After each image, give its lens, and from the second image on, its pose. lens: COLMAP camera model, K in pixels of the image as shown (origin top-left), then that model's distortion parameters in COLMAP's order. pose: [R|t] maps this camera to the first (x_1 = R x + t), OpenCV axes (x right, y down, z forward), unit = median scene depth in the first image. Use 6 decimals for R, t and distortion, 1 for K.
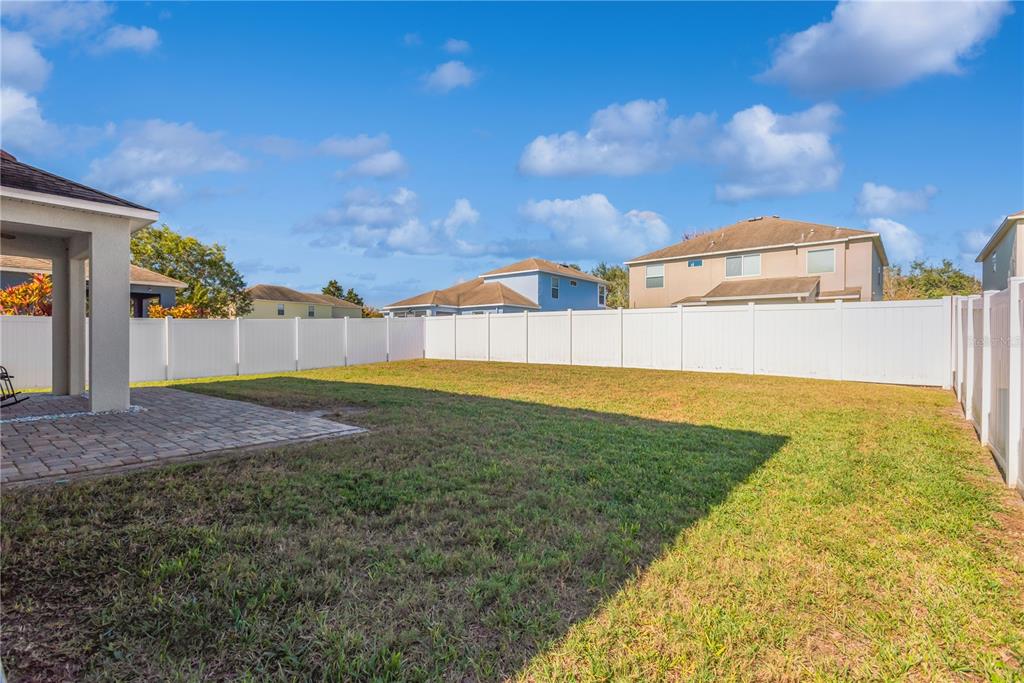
lens RADIAL K [[471.6, 0, 516.2], [0, 471.6, 341.6], [0, 0, 1]] dist [0.001813, 0.000296]
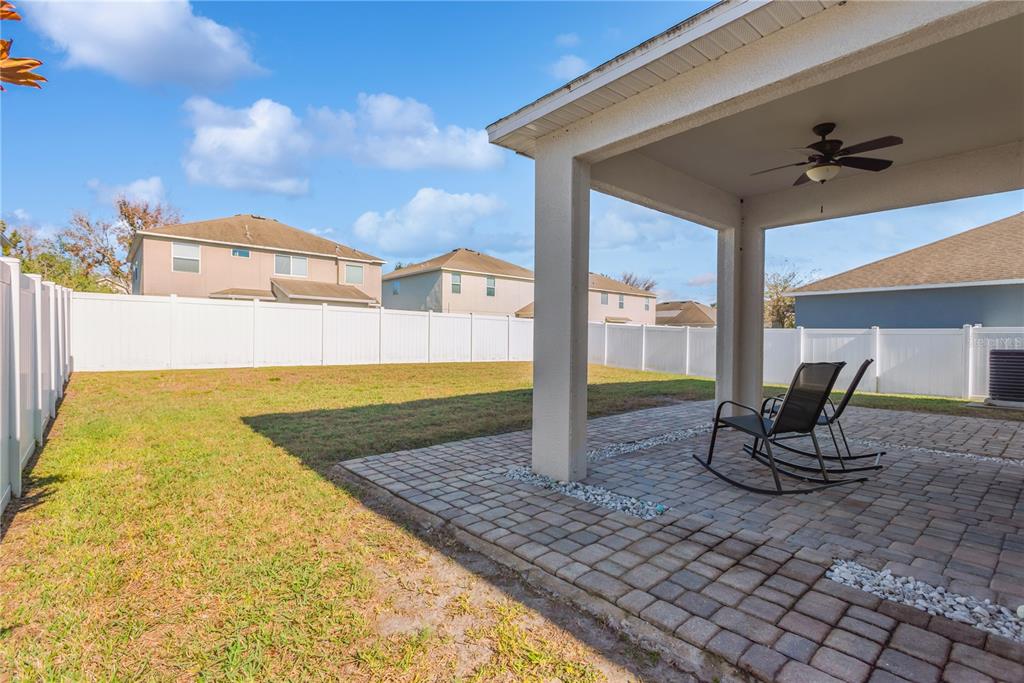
lens RADIAL K [[471.6, 0, 516.2], [0, 471.6, 341.6], [0, 0, 1]] dist [0.001813, 0.000296]
pose [[0.145717, -0.008599, 0.989289, -0.541752], [-0.005910, 0.999937, 0.009562, -0.005451], [-0.989309, -0.007240, 0.145657, 0.388844]]
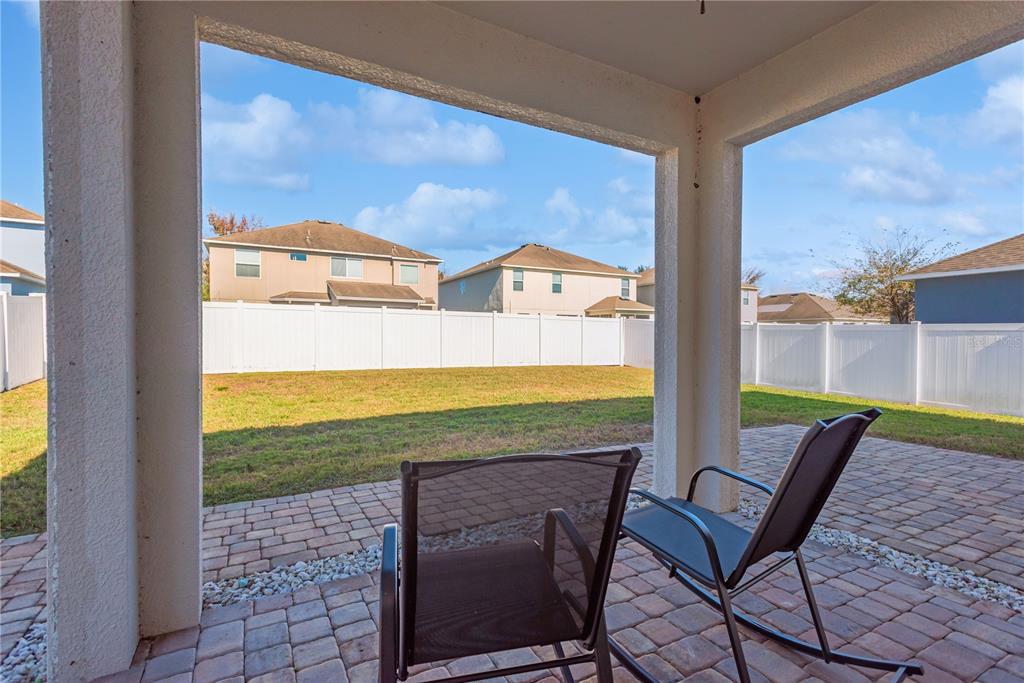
lens RADIAL K [[484.2, 0, 509.2], [0, 484.2, 339.8], [0, 0, 1]] dist [0.000271, -0.000151]
pose [[0.347399, -0.006328, 0.937696, -0.448148], [0.002968, 0.999980, 0.005649, -0.006754], [-0.937713, 0.000821, 0.347411, 0.320593]]
